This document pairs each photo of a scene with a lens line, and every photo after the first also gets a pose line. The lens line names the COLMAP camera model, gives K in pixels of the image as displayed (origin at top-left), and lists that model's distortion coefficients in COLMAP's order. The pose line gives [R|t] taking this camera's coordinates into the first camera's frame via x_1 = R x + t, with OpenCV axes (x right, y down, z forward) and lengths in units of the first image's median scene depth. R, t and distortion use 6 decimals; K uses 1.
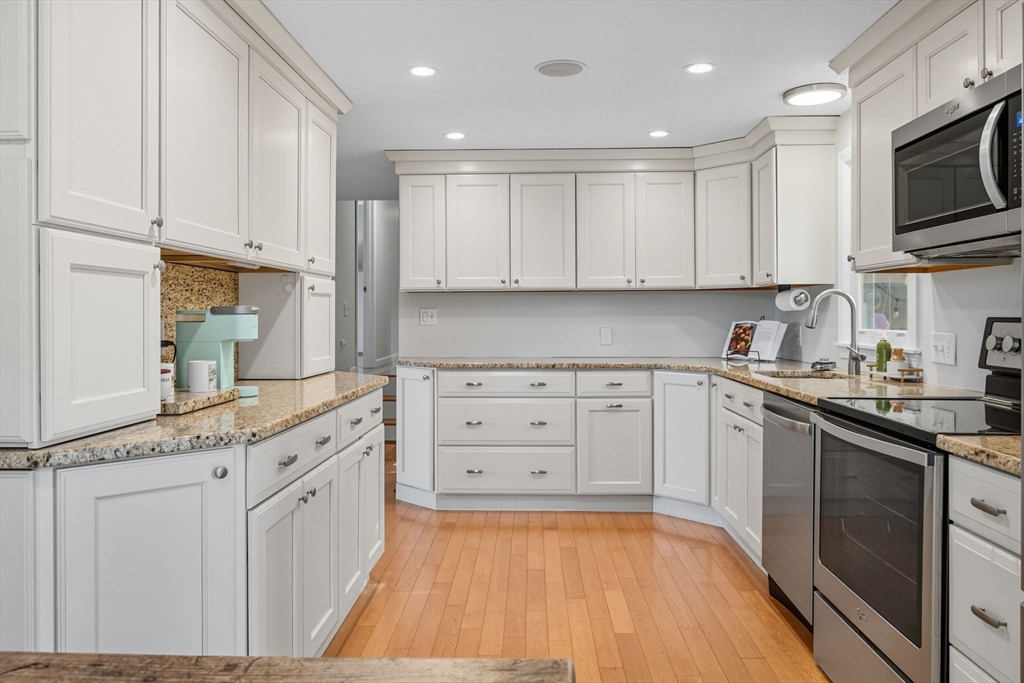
lens RADIAL K [[746.8, 0, 500.9], [0, 746.8, 313.3], [0, 0, 1]] dist [-0.007721, 0.003894]
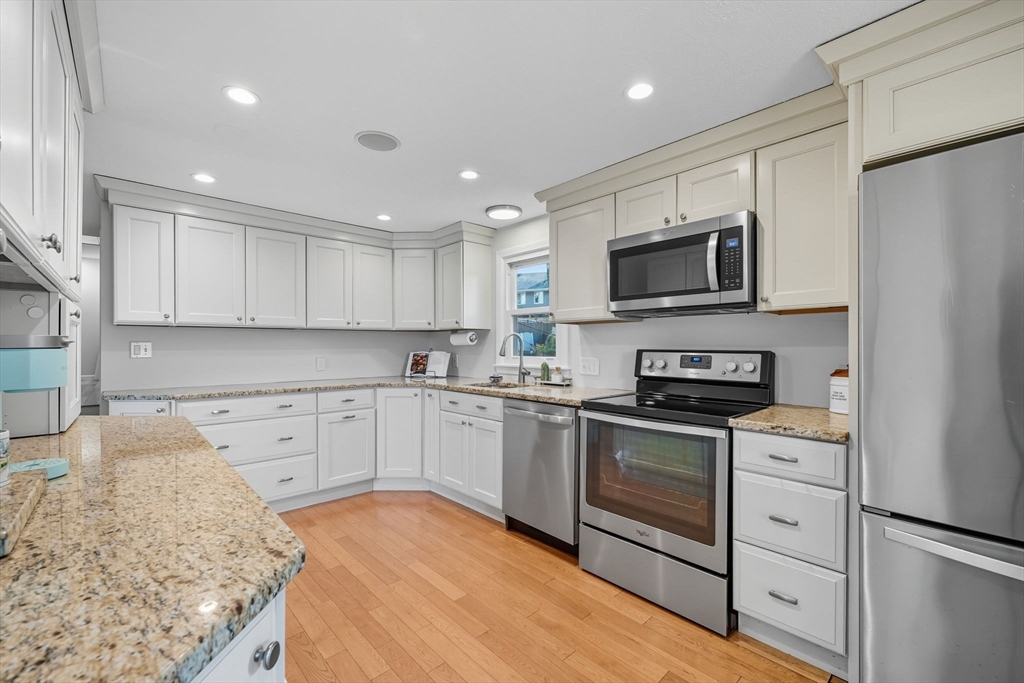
lens RADIAL K [[429.2, 0, 513.6], [0, 429.2, 346.0], [0, 0, 1]] dist [0.001082, -0.000455]
pose [[0.703900, 0.002180, 0.710296, -0.181141], [-0.001743, 0.999998, -0.001342, -0.000795], [-0.710297, -0.000293, 0.703902, 0.258214]]
